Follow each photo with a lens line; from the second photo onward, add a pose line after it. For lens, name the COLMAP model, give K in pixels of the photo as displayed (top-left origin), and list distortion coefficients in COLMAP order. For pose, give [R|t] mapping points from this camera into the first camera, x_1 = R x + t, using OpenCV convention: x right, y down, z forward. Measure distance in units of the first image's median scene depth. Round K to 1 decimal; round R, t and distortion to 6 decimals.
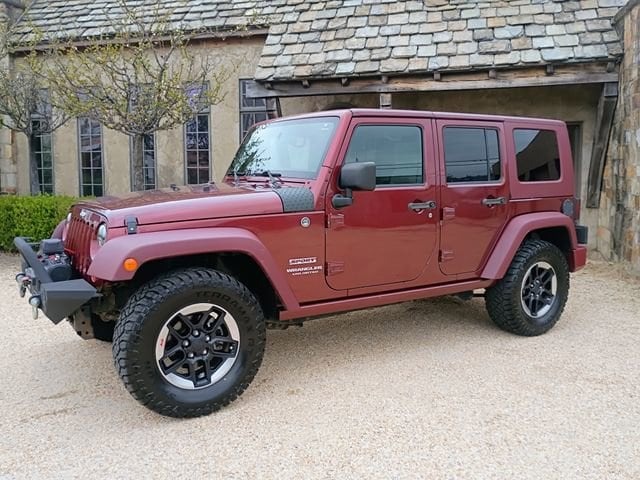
lens RADIAL K [[555.4, 0, 321.5], [0, 555.4, 237.4], [0, 0, 1]] dist [0.063614, -0.081352]
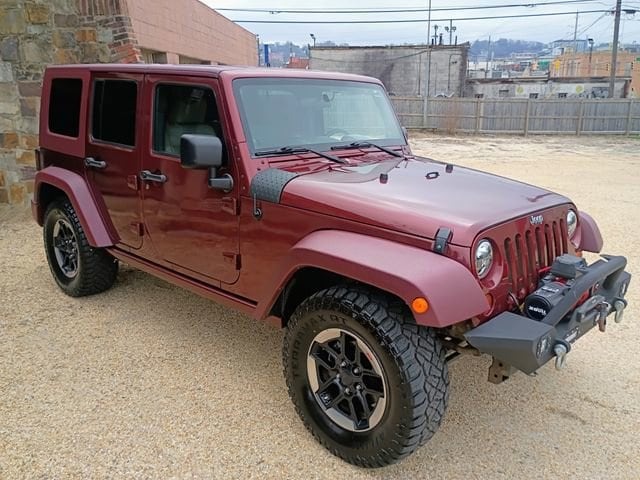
lens RADIAL K [[555.4, 0, 320.7], [0, 555.4, 243.7], [0, 0, 1]] dist [0.063614, -0.081352]
pose [[-0.220292, -0.265388, 0.938638, -0.443349], [0.093410, 0.952115, 0.291122, -0.106589], [-0.970951, 0.151810, -0.184953, 0.581661]]
